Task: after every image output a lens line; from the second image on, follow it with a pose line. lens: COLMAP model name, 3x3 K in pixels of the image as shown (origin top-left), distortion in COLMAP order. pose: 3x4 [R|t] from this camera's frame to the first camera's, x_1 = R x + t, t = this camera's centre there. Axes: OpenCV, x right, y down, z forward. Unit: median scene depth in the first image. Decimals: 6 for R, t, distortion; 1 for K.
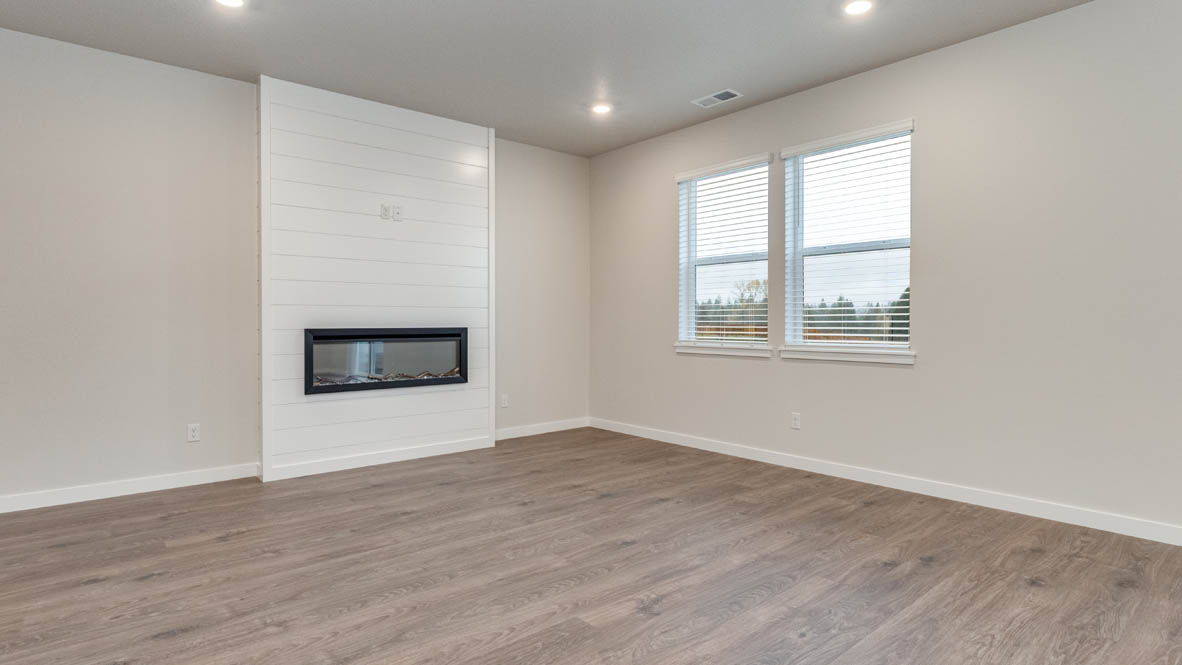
lens RADIAL K [[603.9, 0, 586.3], [0, 603.9, 326.4], [0, 0, 1]] dist [-0.000186, -0.000196]
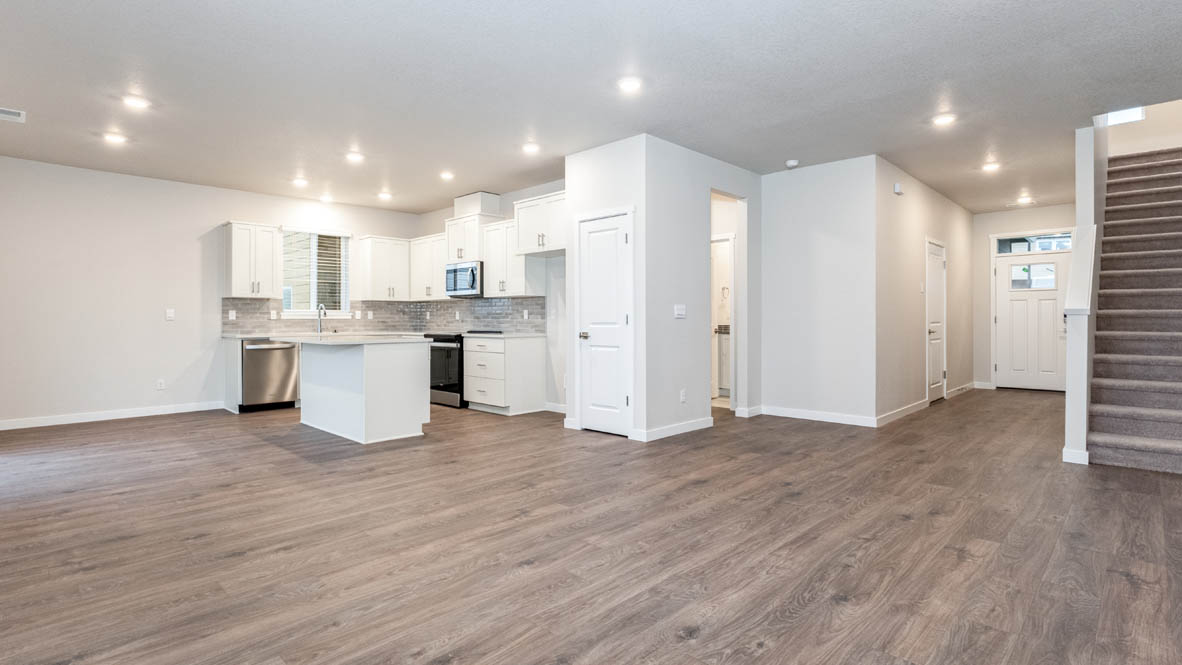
lens RADIAL K [[567.0, 0, 580.9], [0, 567.0, 328.4], [0, 0, 1]] dist [-0.001951, -0.000309]
pose [[-0.996257, 0.004930, -0.086296, 0.058300], [0.002790, 0.999686, 0.024899, -0.017662], [0.086392, 0.024565, -0.995958, 1.795073]]
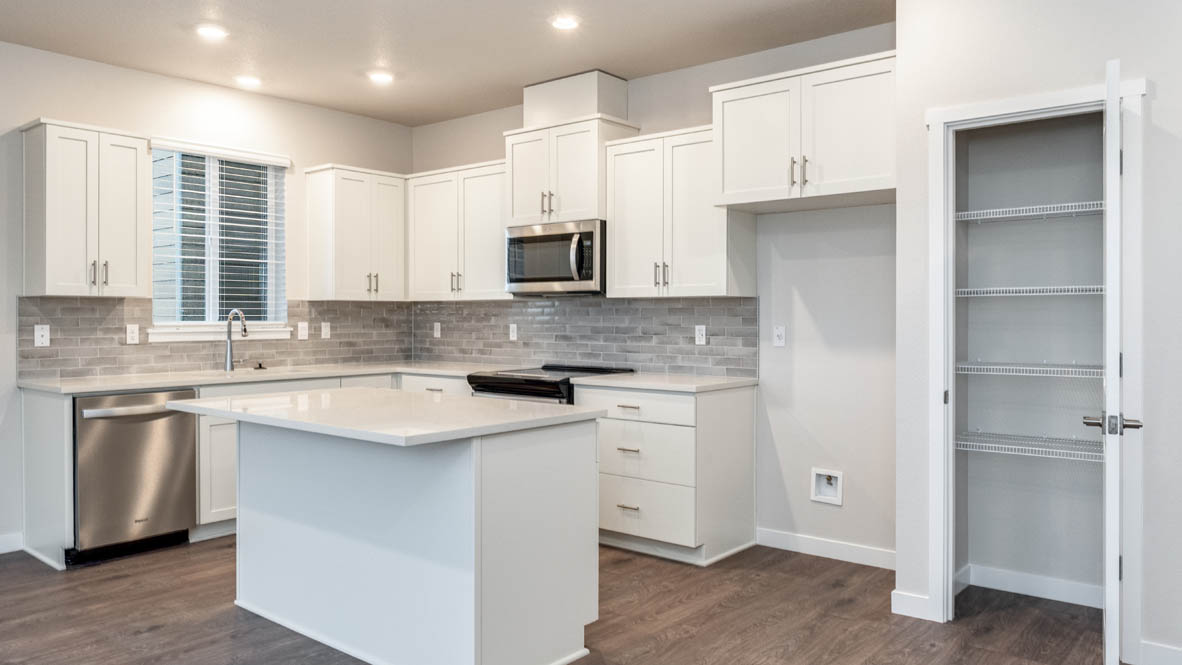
lens RADIAL K [[844.2, 0, 580.8], [0, 844.2, 329.6], [0, 0, 1]] dist [-0.002408, -0.000740]
pose [[-0.986385, 0.003743, -0.164410, 0.575254], [-0.000424, 0.999680, 0.025302, -0.068573], [0.164452, 0.025027, -0.986068, 1.010189]]
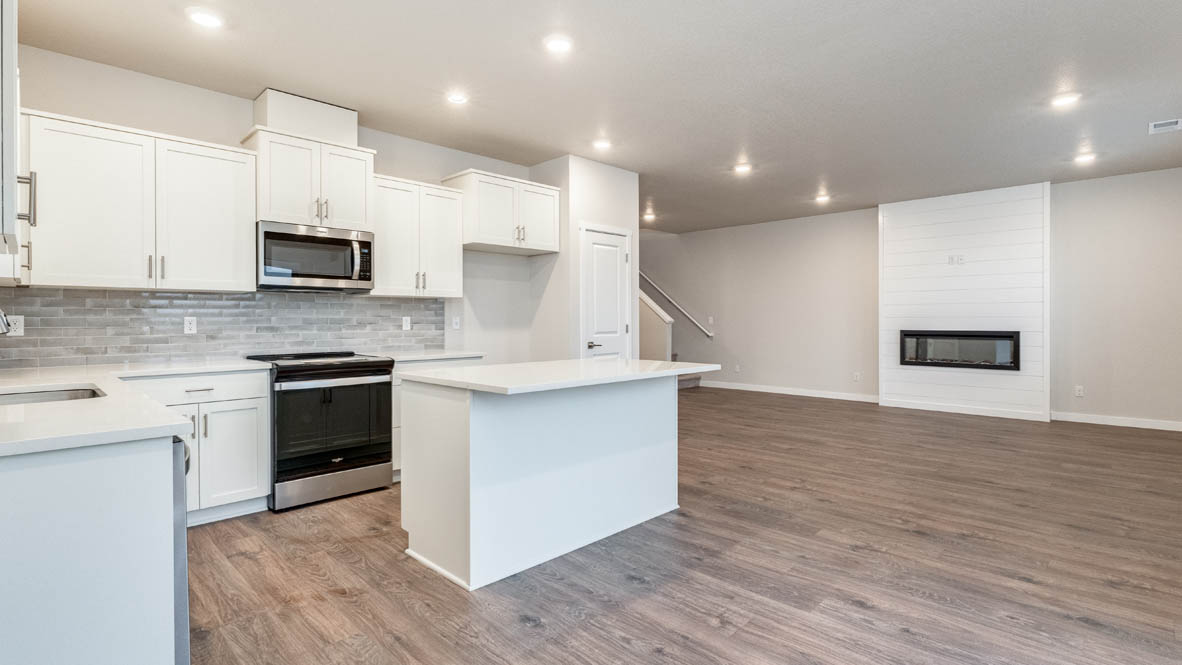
lens RADIAL K [[567.0, 0, 580.9], [0, 567.0, 328.4], [0, 0, 1]] dist [-0.001951, -0.000309]
pose [[0.075302, 0.015532, -0.997040, 1.696052], [-0.006259, 0.999866, 0.015104, -0.030517], [0.997141, 0.005103, 0.075389, -0.181749]]
